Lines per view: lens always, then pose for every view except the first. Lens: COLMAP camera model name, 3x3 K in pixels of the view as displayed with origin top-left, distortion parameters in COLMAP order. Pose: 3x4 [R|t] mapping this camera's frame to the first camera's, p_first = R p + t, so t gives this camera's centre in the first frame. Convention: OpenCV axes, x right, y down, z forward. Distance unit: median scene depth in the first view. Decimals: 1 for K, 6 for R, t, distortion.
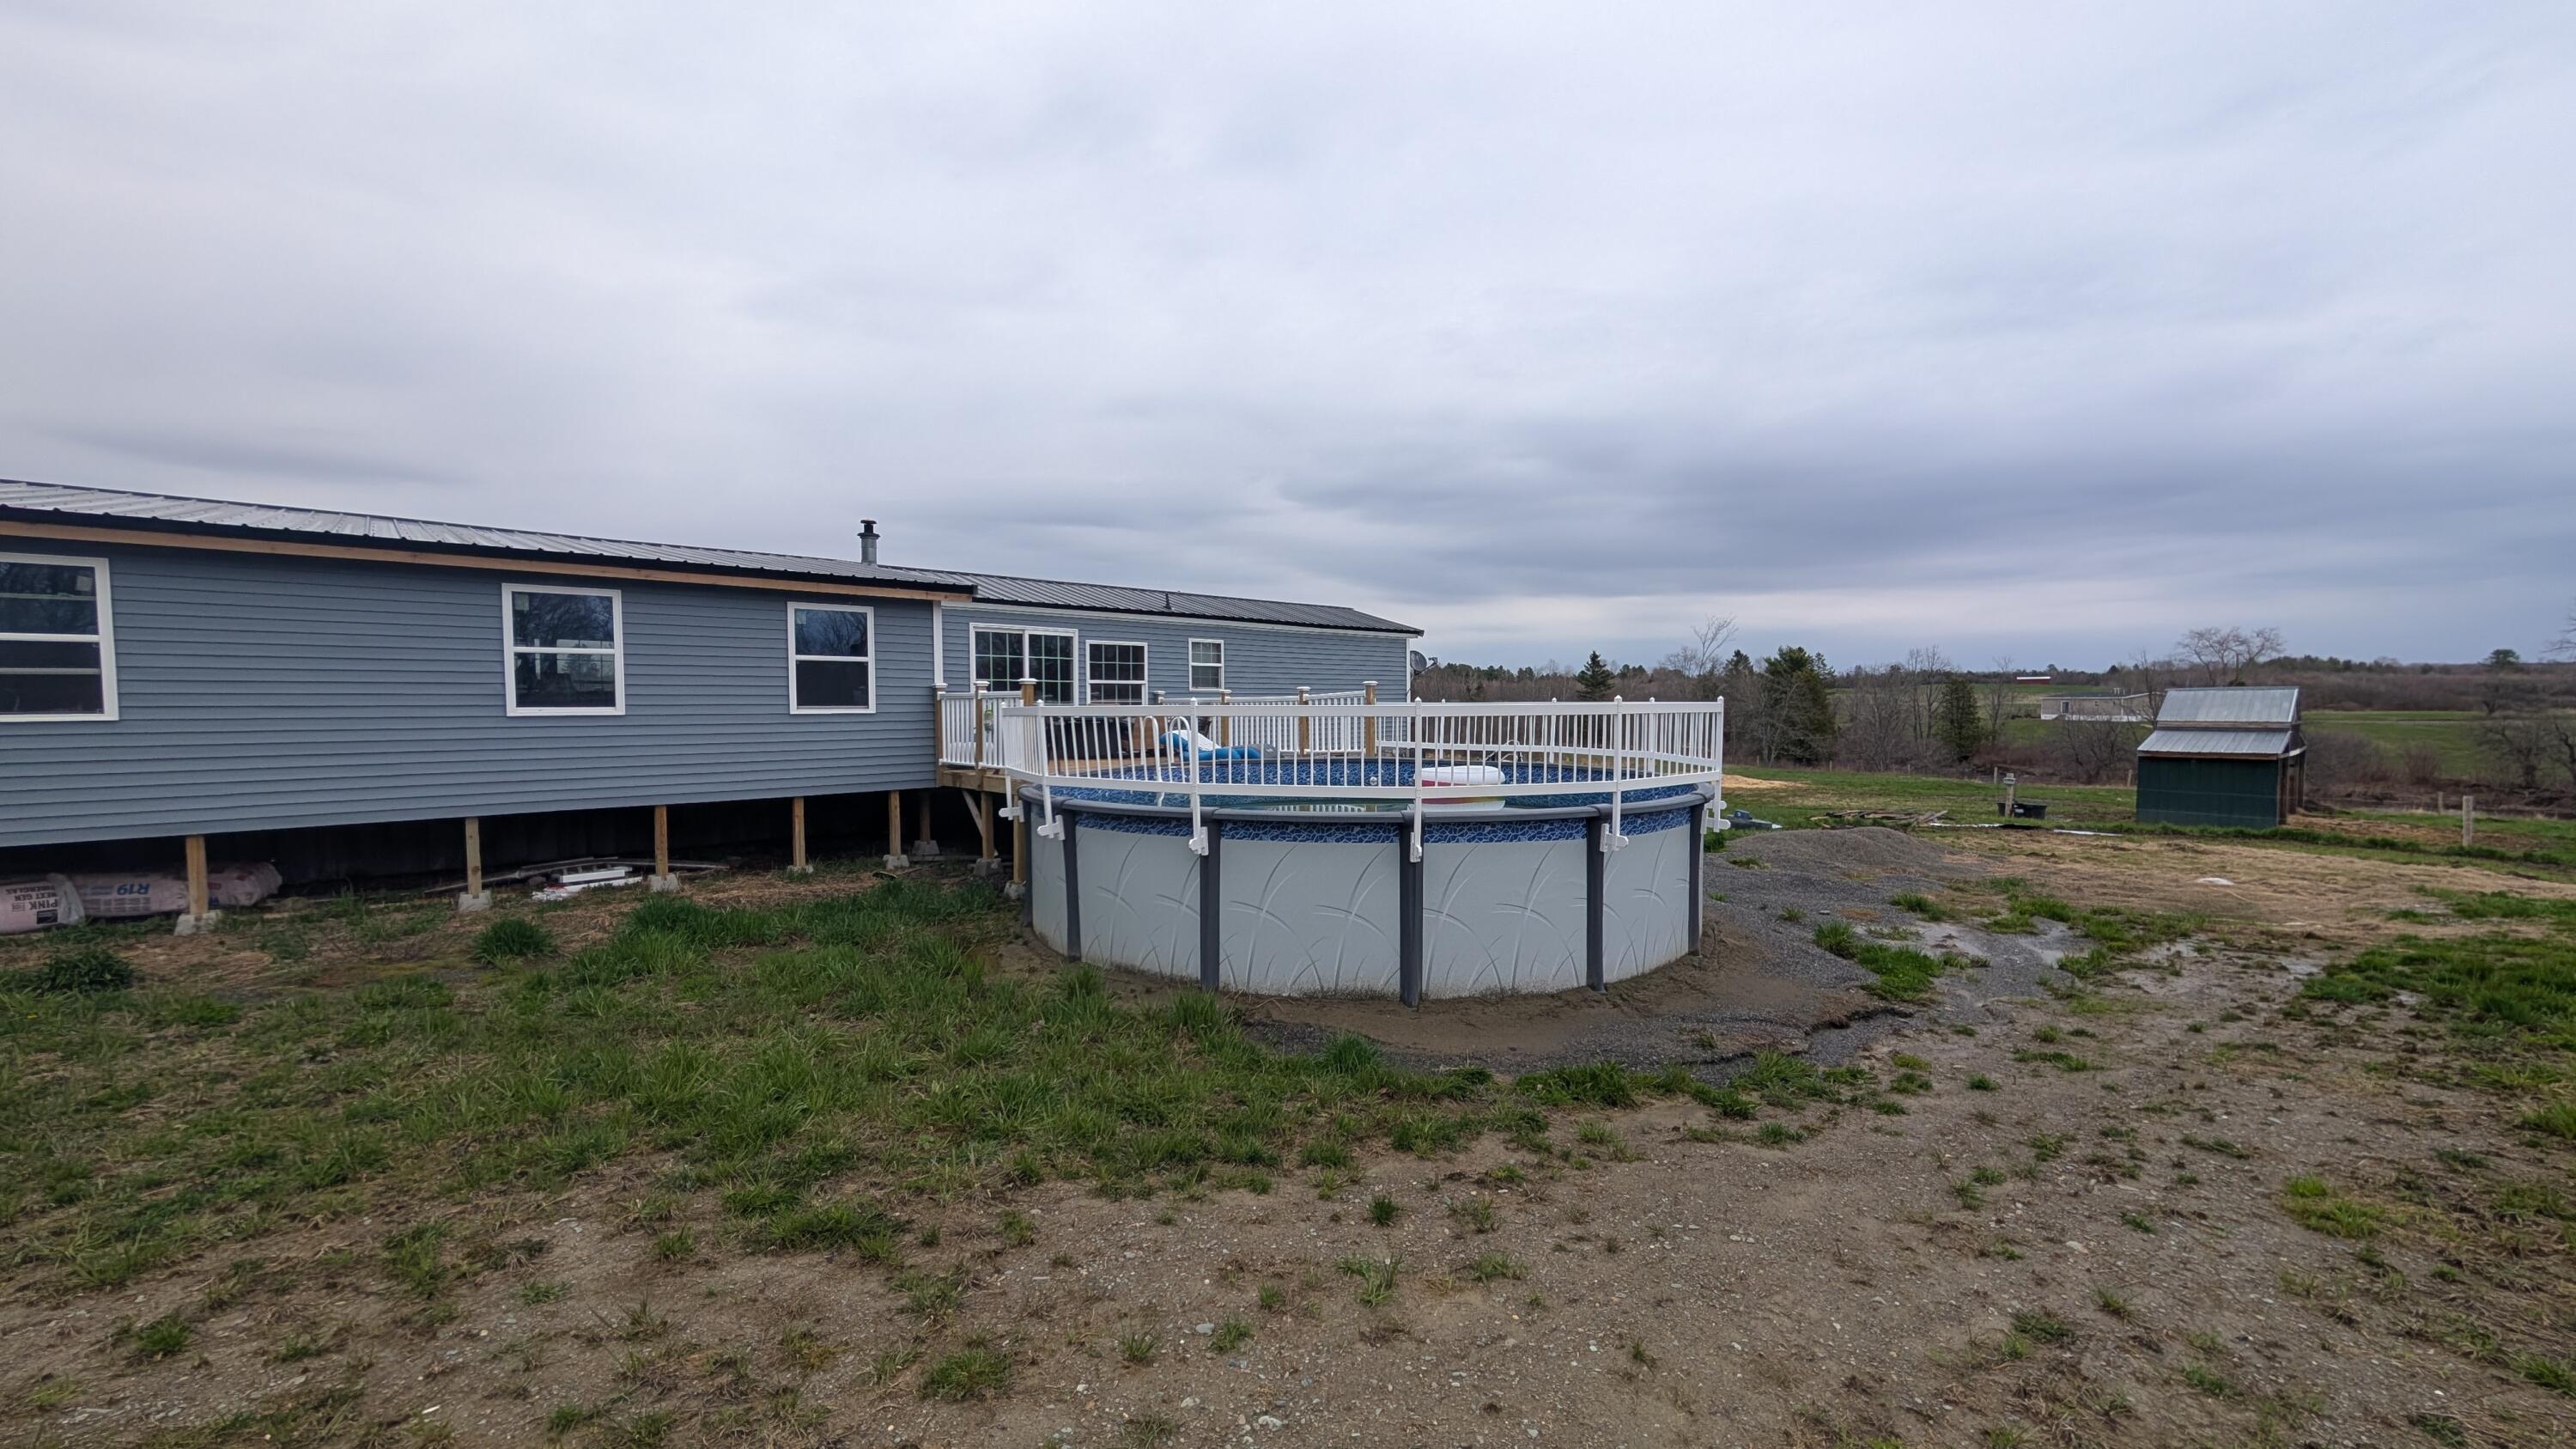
lens RADIAL K [[913.2, 0, 1297.7], [0, 913.2, 729.0], [0, 0, 1]] dist [-0.000692, -0.000167]
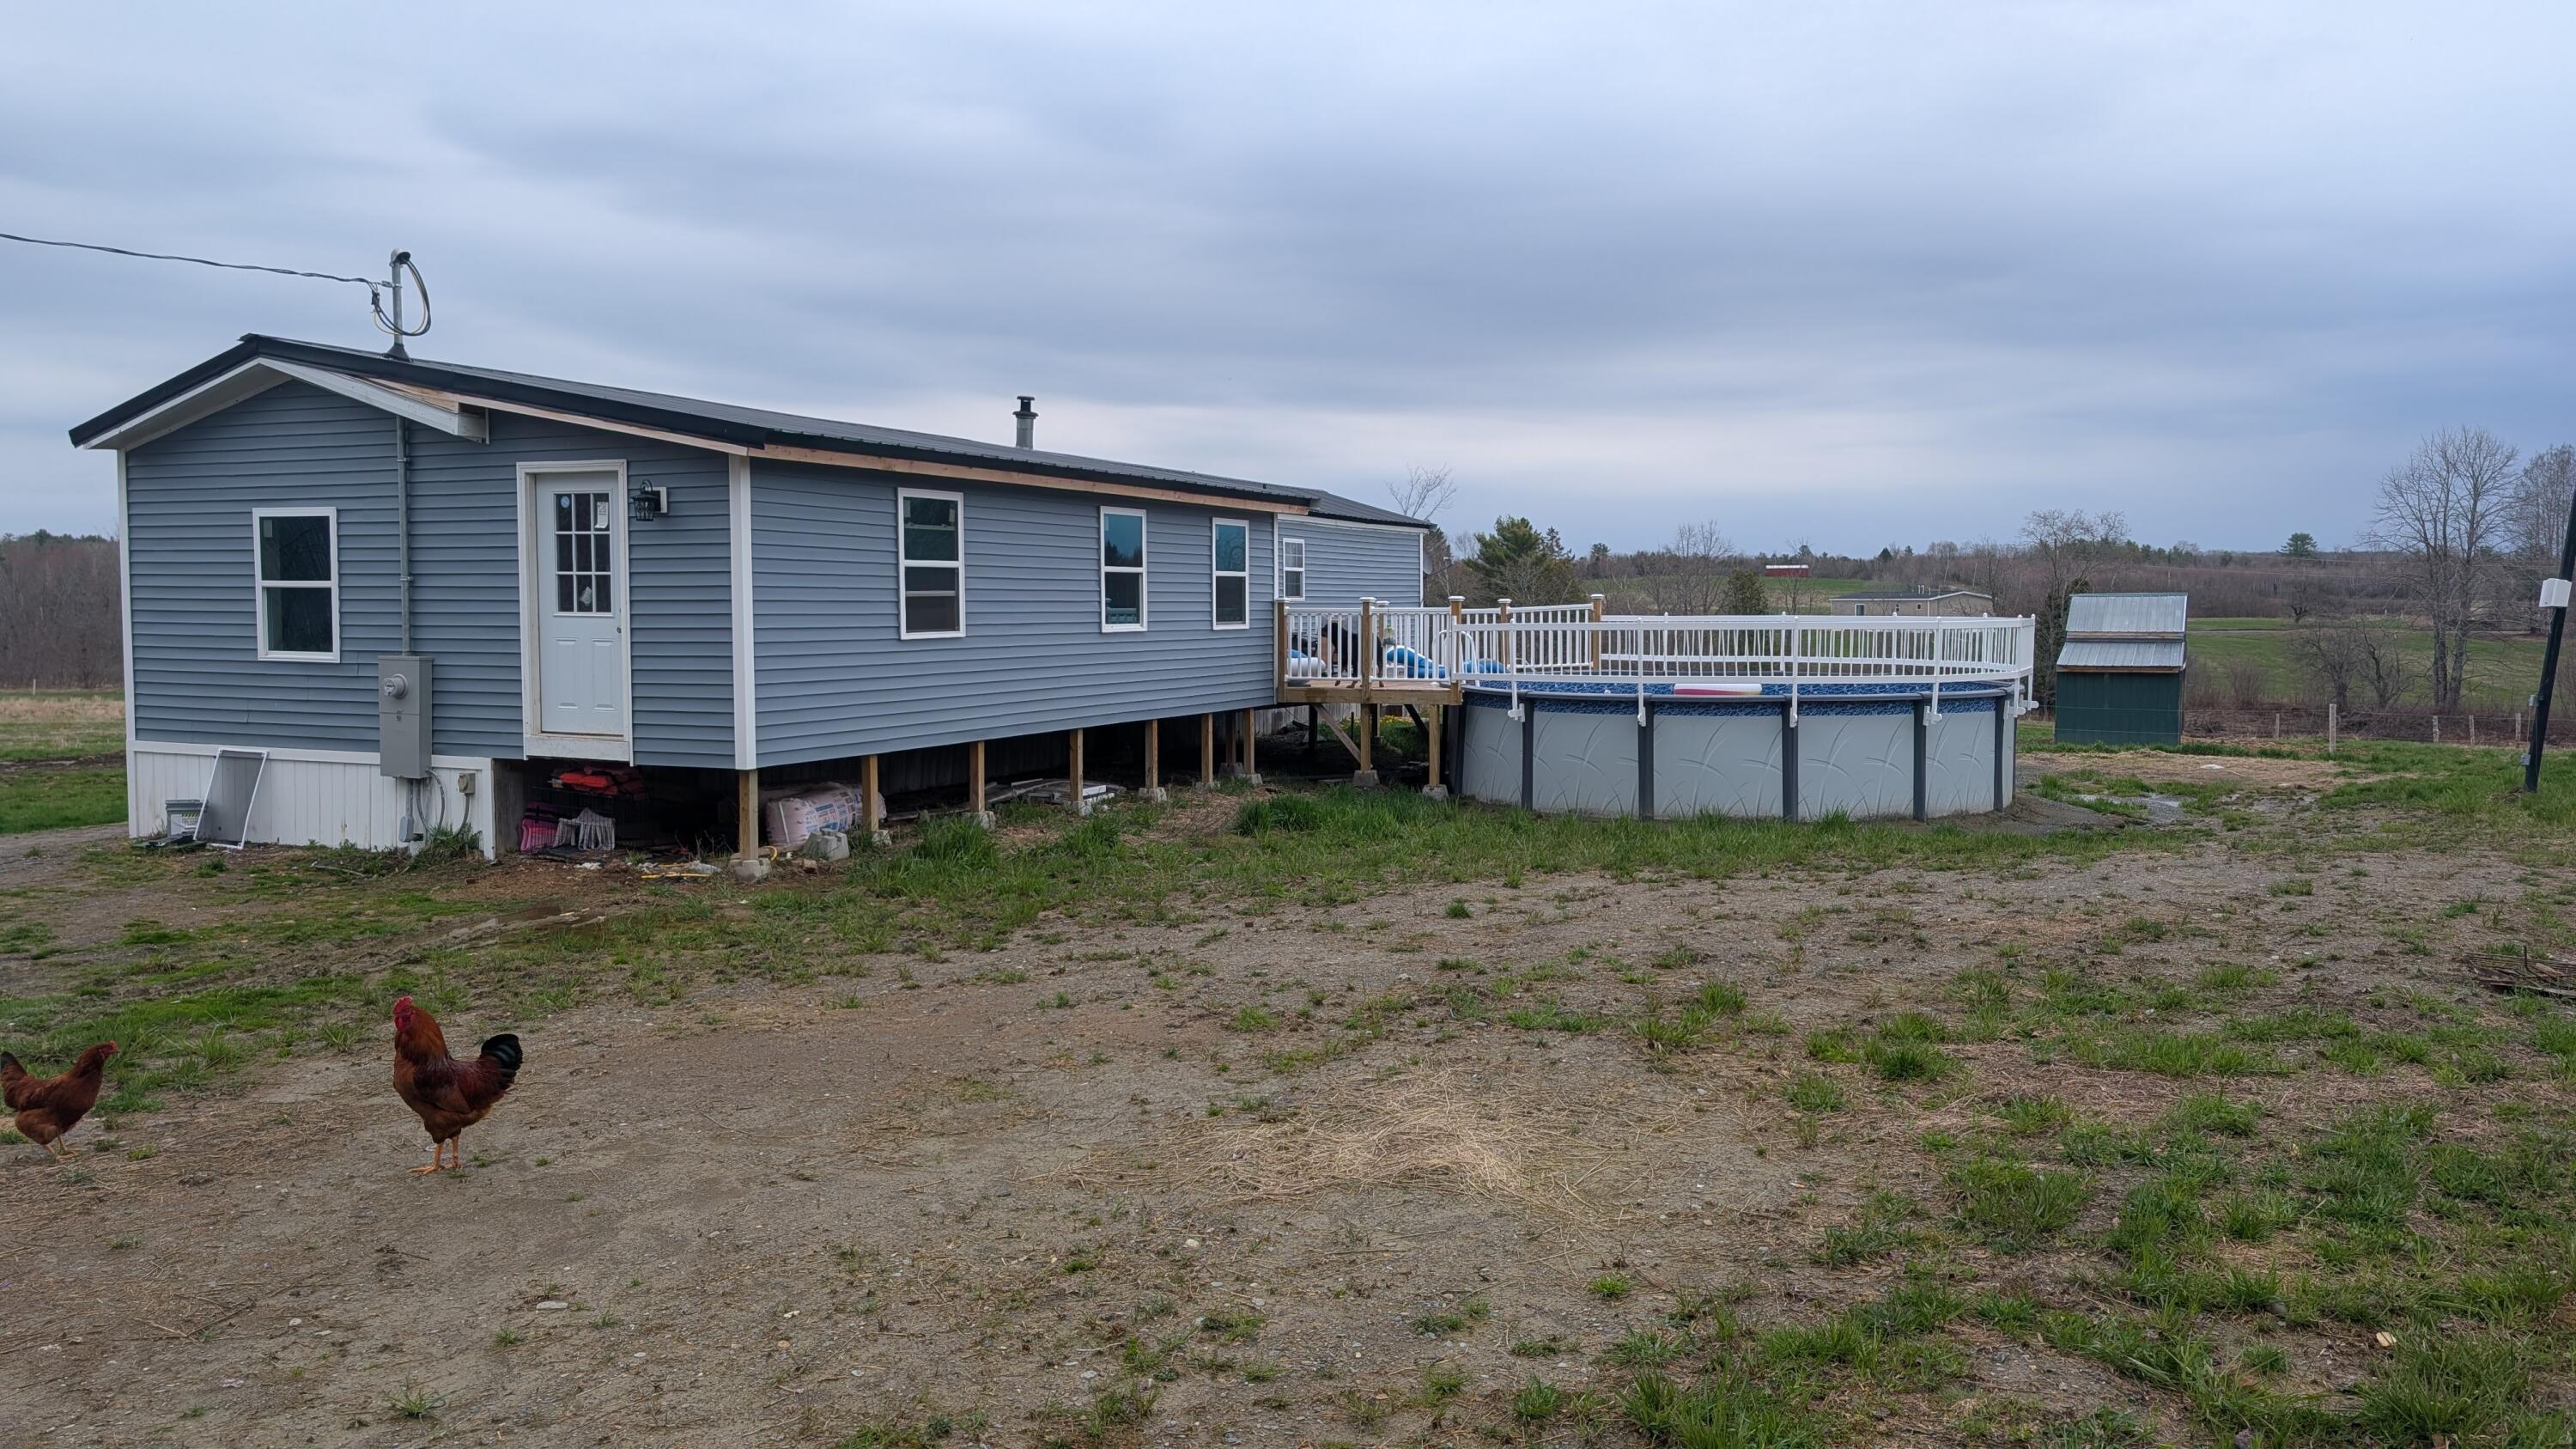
lens RADIAL K [[1873.2, 0, 1320.7], [0, 1873.2, 710.4], [0, 0, 1]] dist [0.024895, 0.000602]
pose [[0.903039, -0.023437, 0.428918, -0.915787], [0.012112, 0.999503, 0.029115, 0.009269], [-0.429387, -0.021097, 0.902874, -0.622895]]
